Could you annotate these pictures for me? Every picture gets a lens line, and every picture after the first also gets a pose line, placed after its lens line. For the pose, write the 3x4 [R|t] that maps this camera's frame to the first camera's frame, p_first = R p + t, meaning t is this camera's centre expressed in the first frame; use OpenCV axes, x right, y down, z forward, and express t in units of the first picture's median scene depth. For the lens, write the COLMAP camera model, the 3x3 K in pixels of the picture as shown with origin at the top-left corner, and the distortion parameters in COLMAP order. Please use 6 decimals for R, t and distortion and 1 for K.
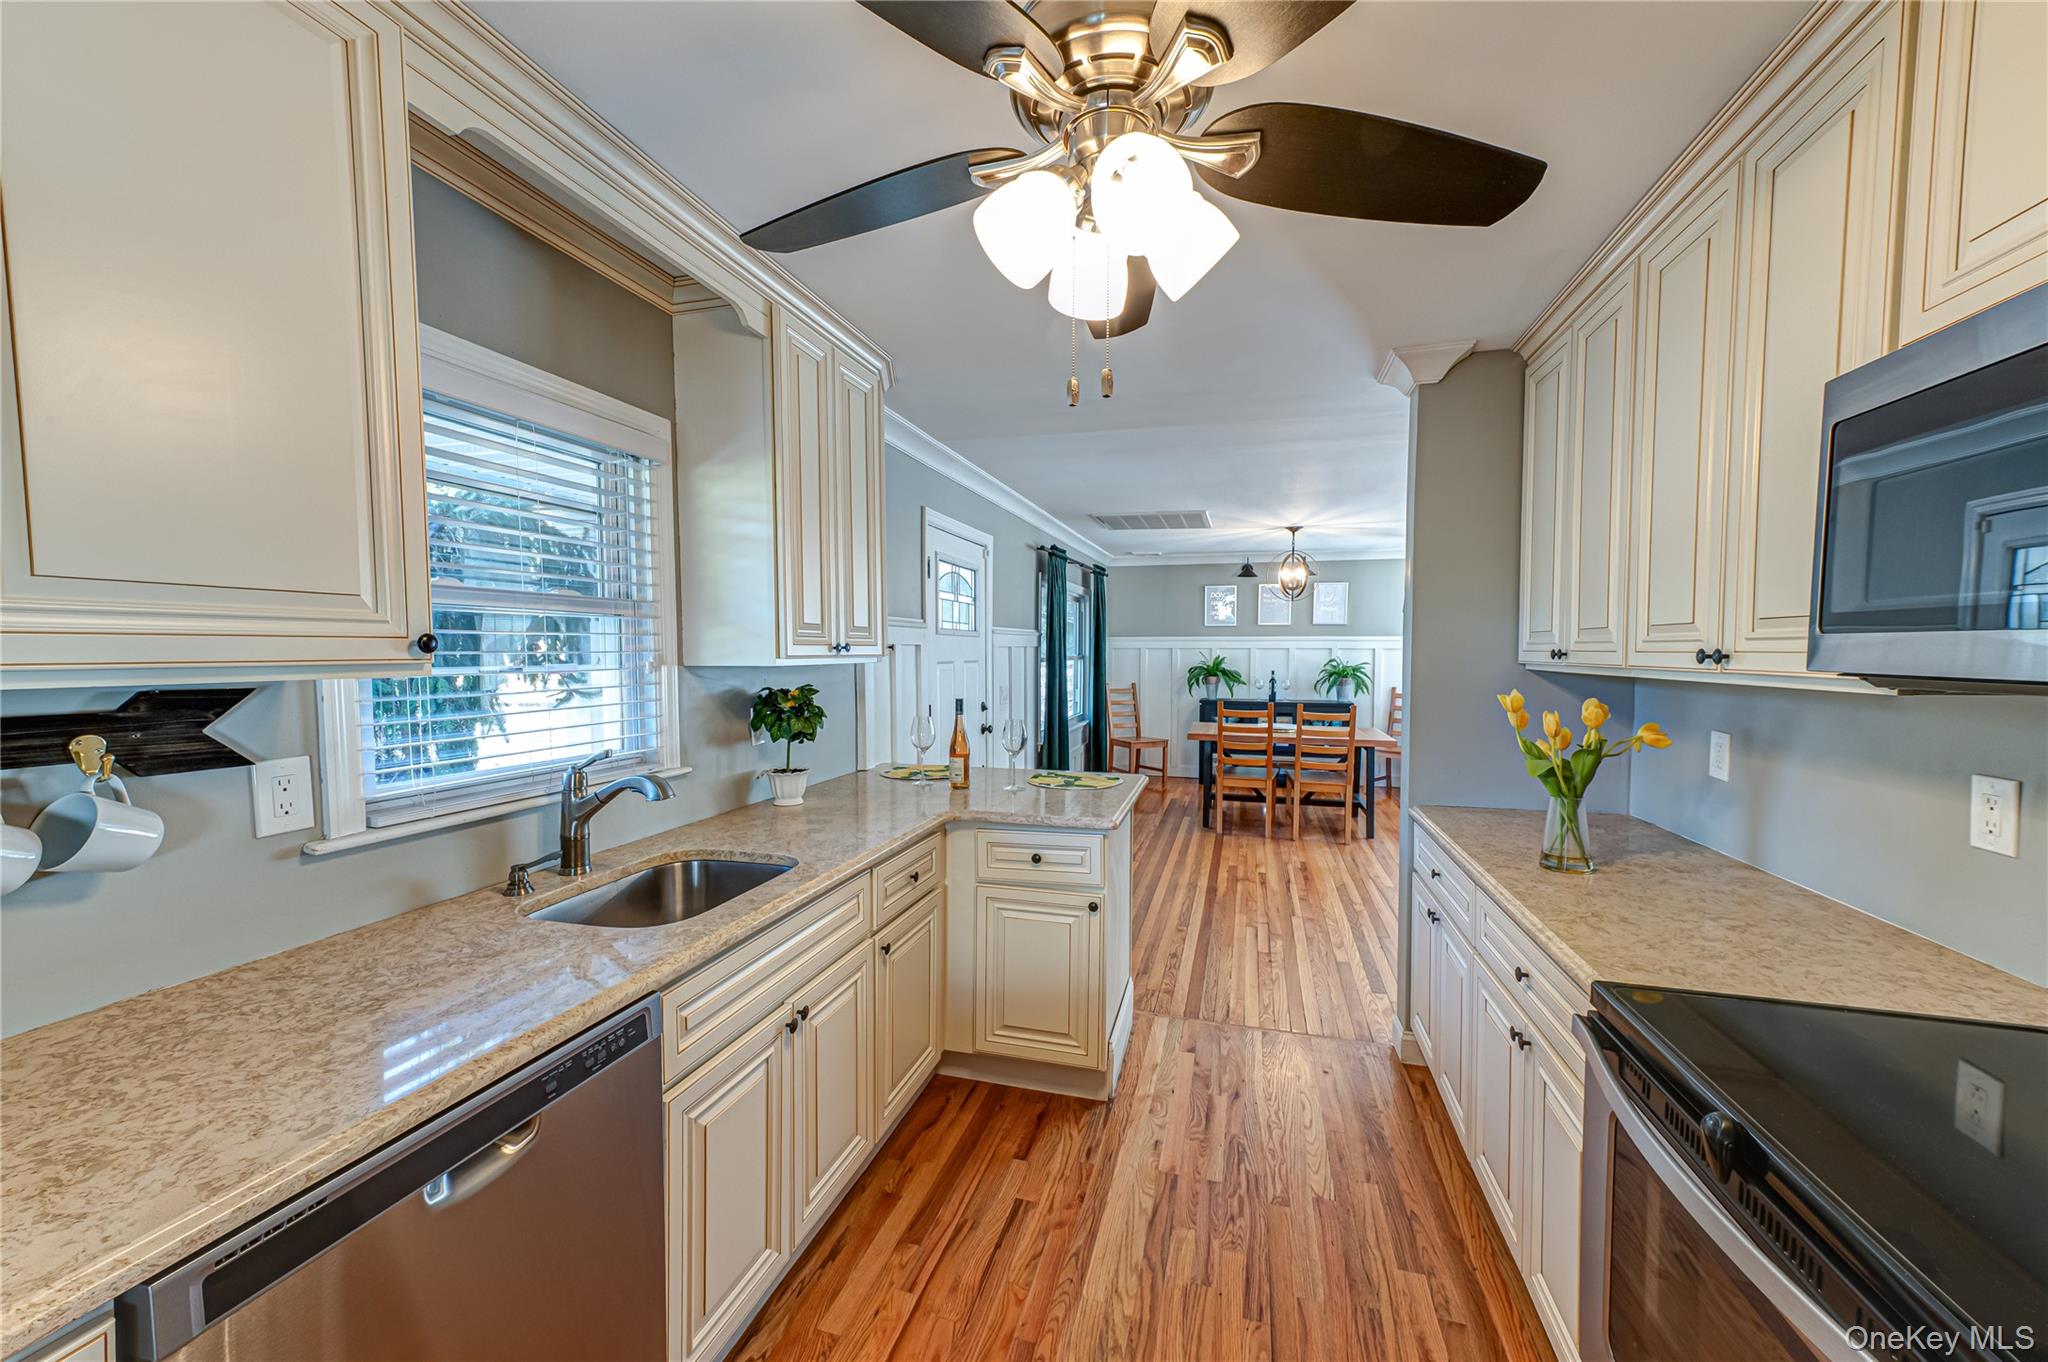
lens RADIAL K [[787.3, 0, 1036.7], [0, 787.3, 691.2], [0, 0, 1]] dist [0.015720, -0.000736]
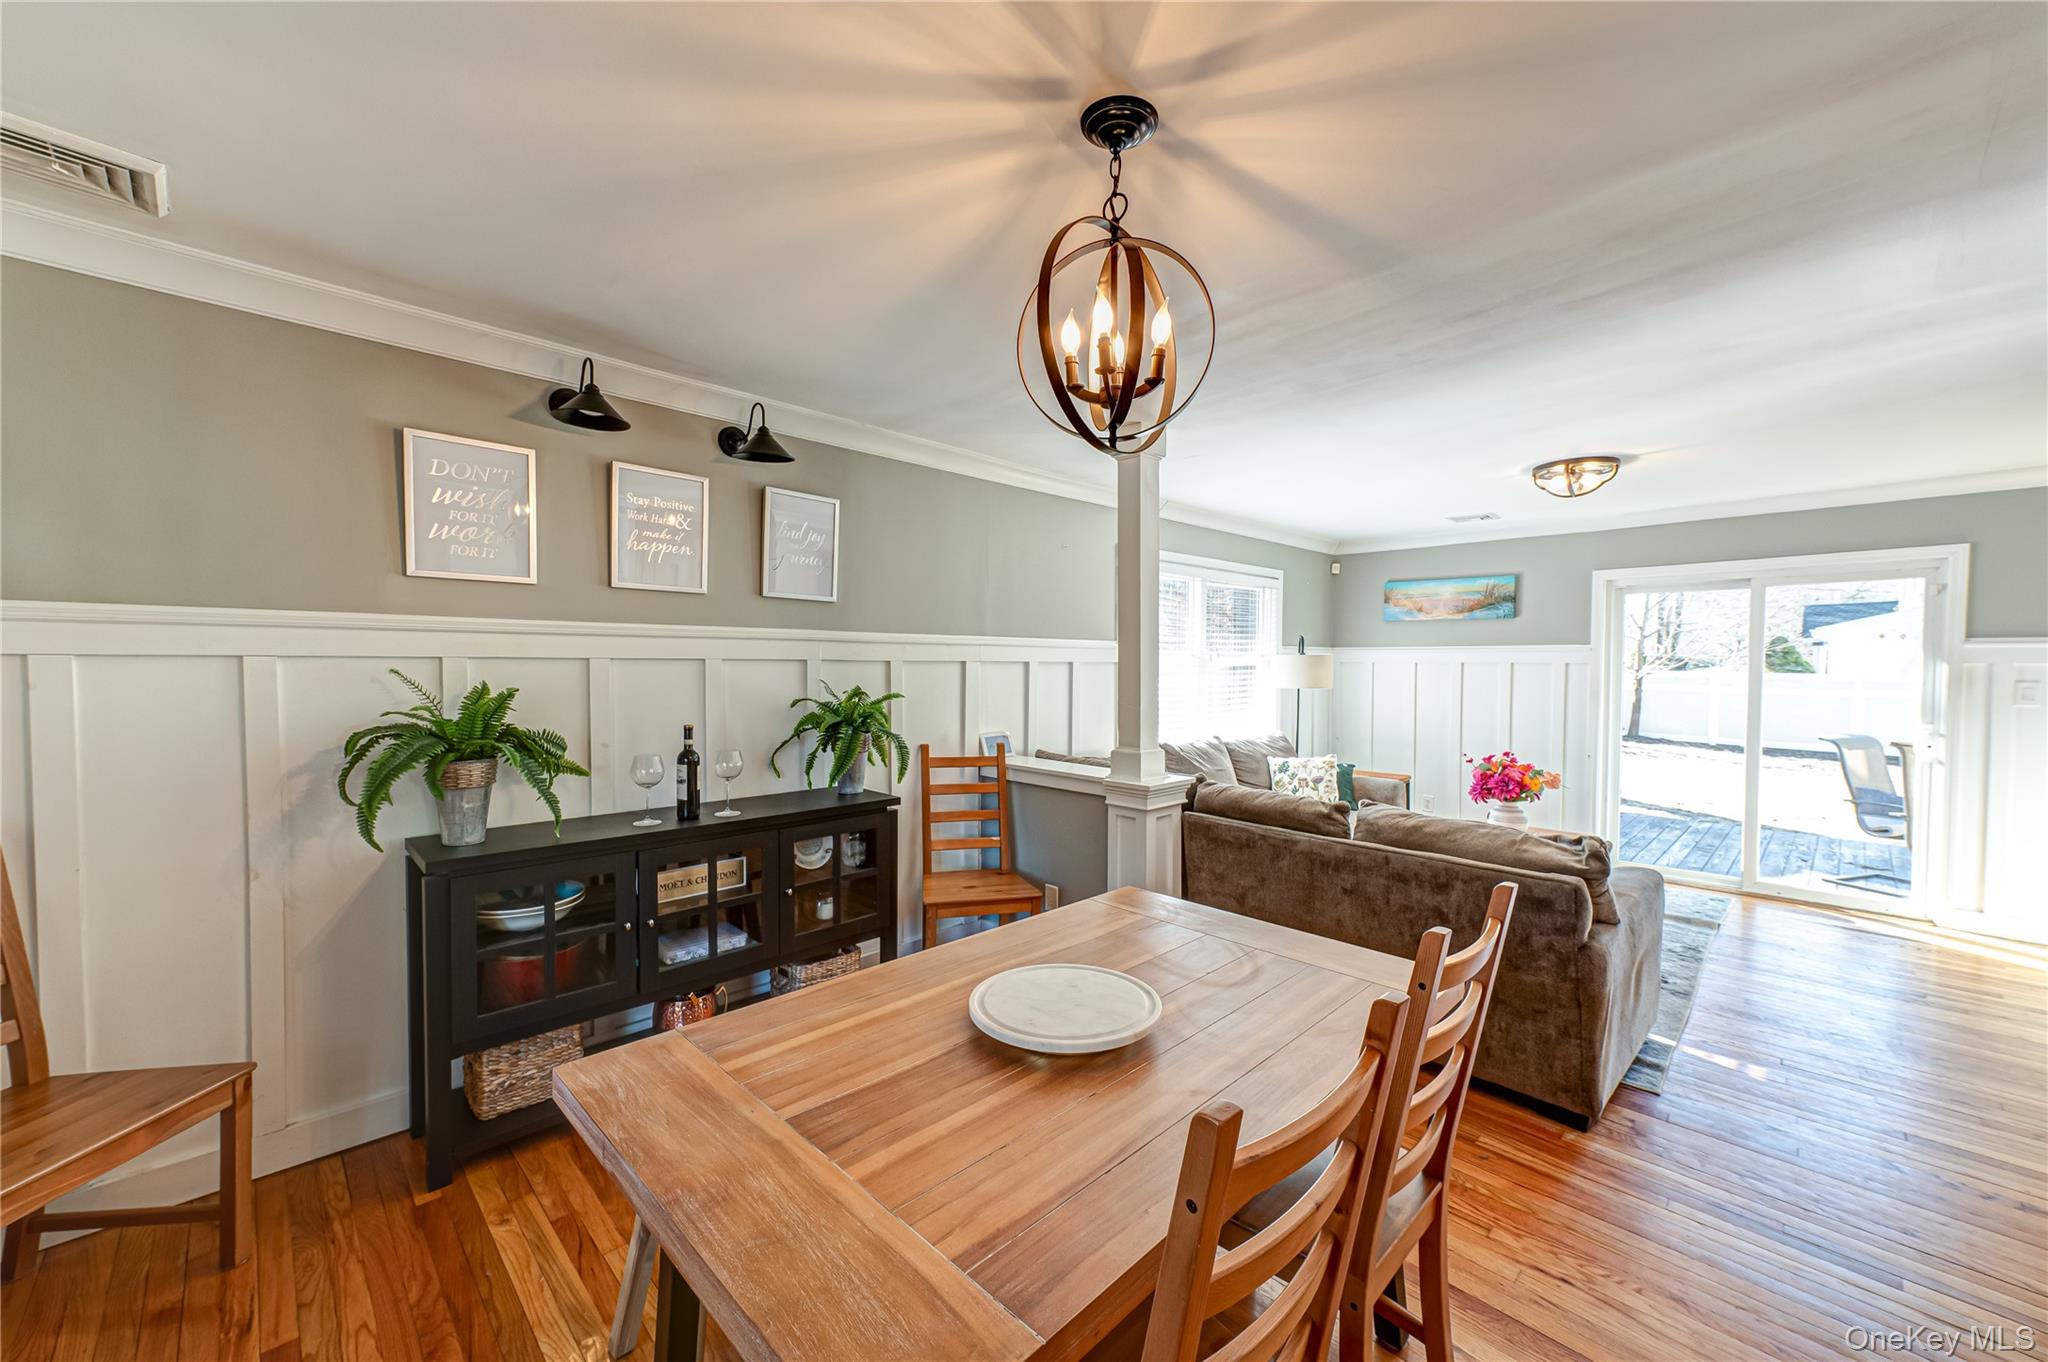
lens RADIAL K [[787.3, 0, 1027.4], [0, 787.3, 684.7], [0, 0, 1]] dist [0.015720, -0.000736]
pose [[0.507311, -0.022691, 0.861464, 0.337995], [0.044440, 0.999012, 0.000143, -0.144120], [-0.860616, 0.038211, 0.507818, 2.762605]]
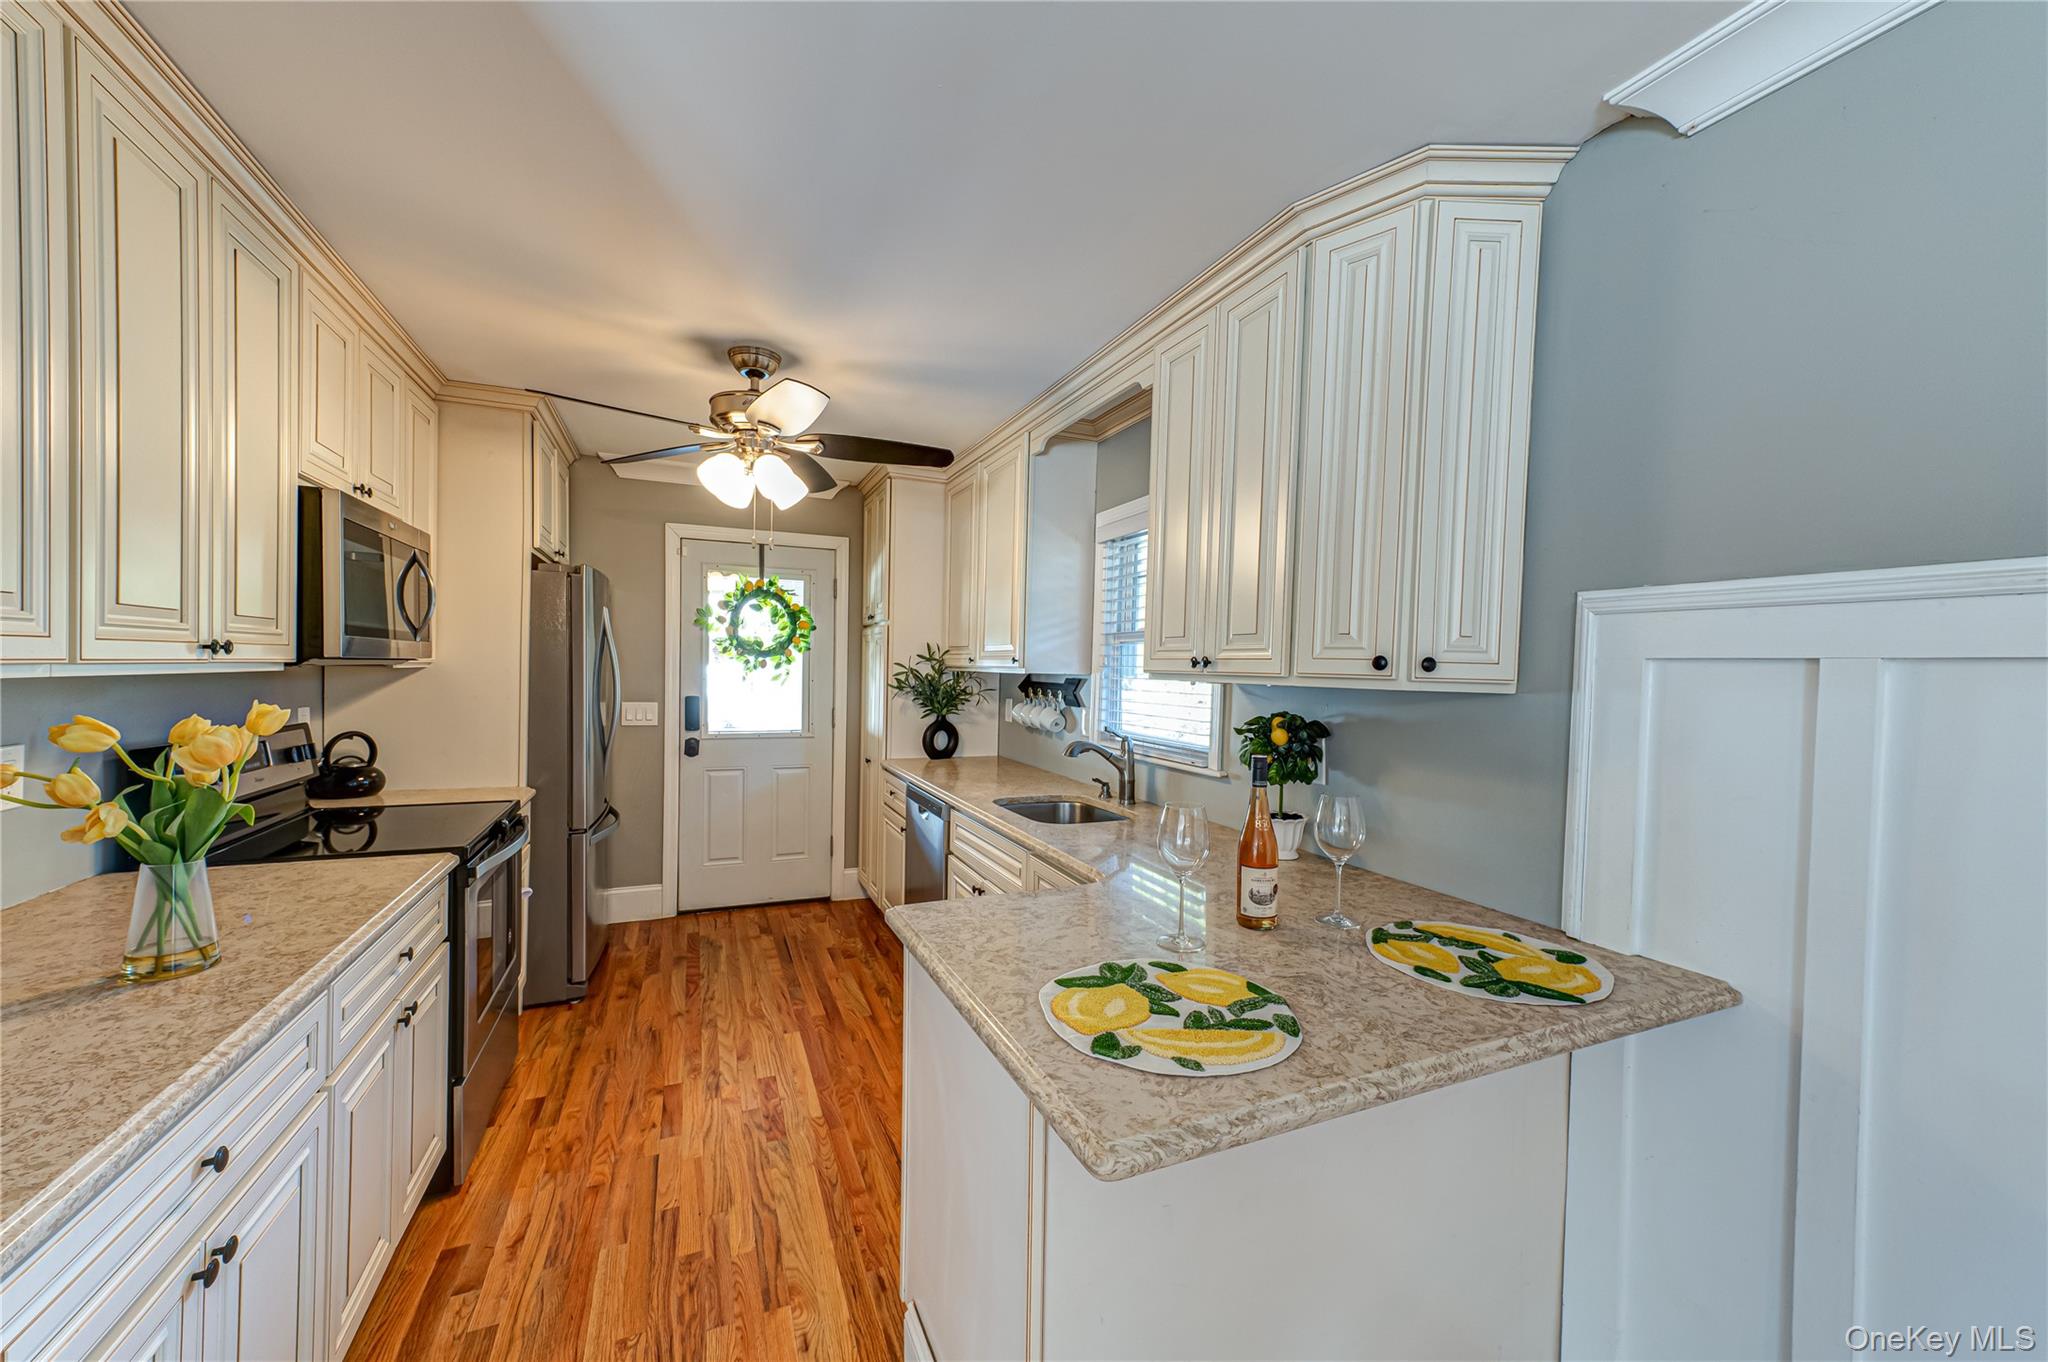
lens RADIAL K [[787.3, 0, 1021.9], [0, 787.3, 686.5], [0, 0, 1]] dist [0.015720, -0.000736]
pose [[-0.787417, -0.002957, -0.616414, 0.484180], [-0.055373, 0.996285, 0.065955, -0.085194], [0.613929, 0.086067, -0.784655, 1.786185]]
